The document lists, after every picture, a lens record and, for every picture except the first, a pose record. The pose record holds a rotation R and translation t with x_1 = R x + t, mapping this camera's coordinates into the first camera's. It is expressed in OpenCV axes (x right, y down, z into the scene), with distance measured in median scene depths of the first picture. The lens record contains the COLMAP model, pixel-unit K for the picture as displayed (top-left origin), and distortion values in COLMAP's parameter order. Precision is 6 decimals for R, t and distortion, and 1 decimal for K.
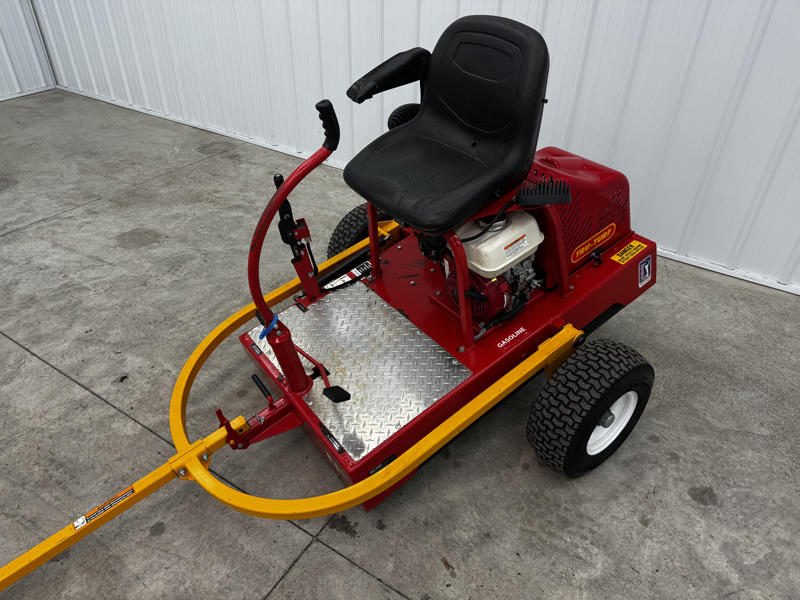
lens RADIAL K [[562.3, 0, 400.0], [0, 562.3, 300.0], [0, 0, 1]] dist [0.037063, -0.054794]
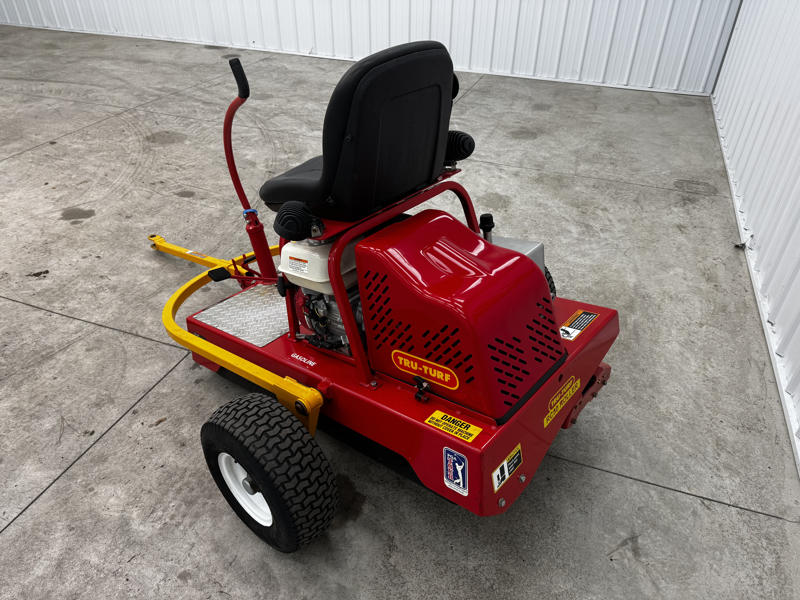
lens RADIAL K [[562.3, 0, 400.0], [0, 562.3, 300.0], [0, 0, 1]] dist [0.037063, -0.054794]
pose [[0.198572, 0.546908, -0.813303, 0.982161], [-0.566585, 0.741170, 0.360067, -0.460940], [0.799719, 0.389306, 0.457046, 0.668963]]
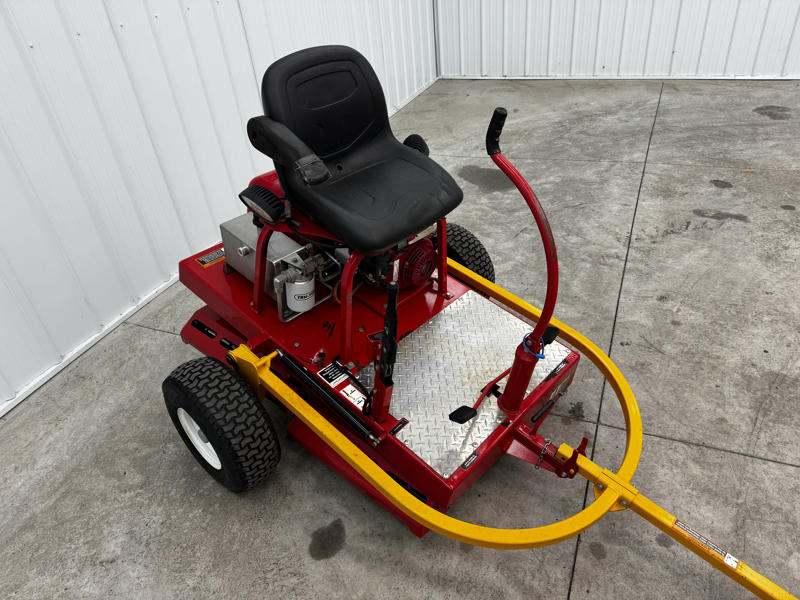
lens RADIAL K [[559.2, 0, 403.4], [0, 559.2, 303.2], [0, 0, 1]] dist [0.045325, -0.061915]
pose [[-0.179337, -0.560076, 0.808797, -0.856830], [0.630800, 0.565417, 0.531409, -0.603323], [-0.754937, 0.605491, 0.251896, 0.794208]]
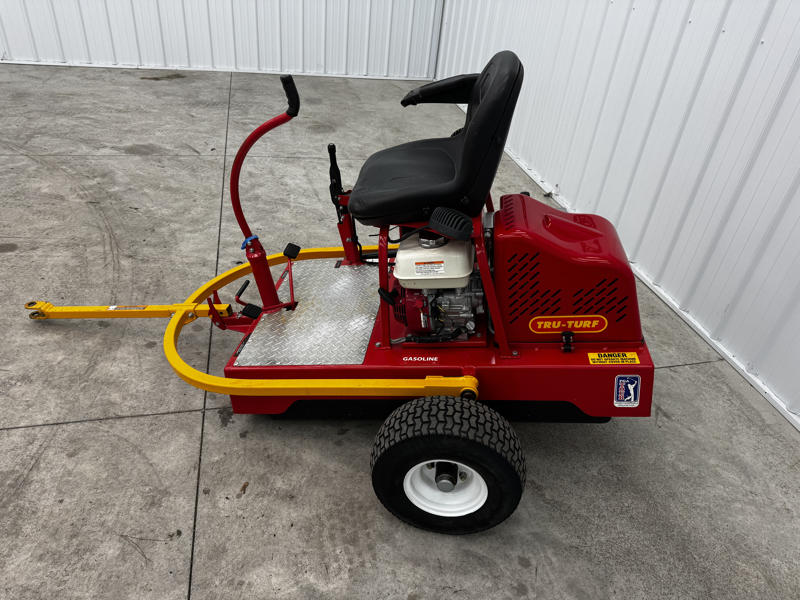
lens RADIAL K [[560.5, 0, 398.9], [0, 560.5, 297.9], [0, 0, 1]] dist [0.046270, -0.060681]
pose [[0.707210, 0.429689, -0.561445, 0.701244], [-0.465194, 0.880810, 0.088136, -0.102467], [0.532398, 0.198850, 0.822807, 0.140245]]
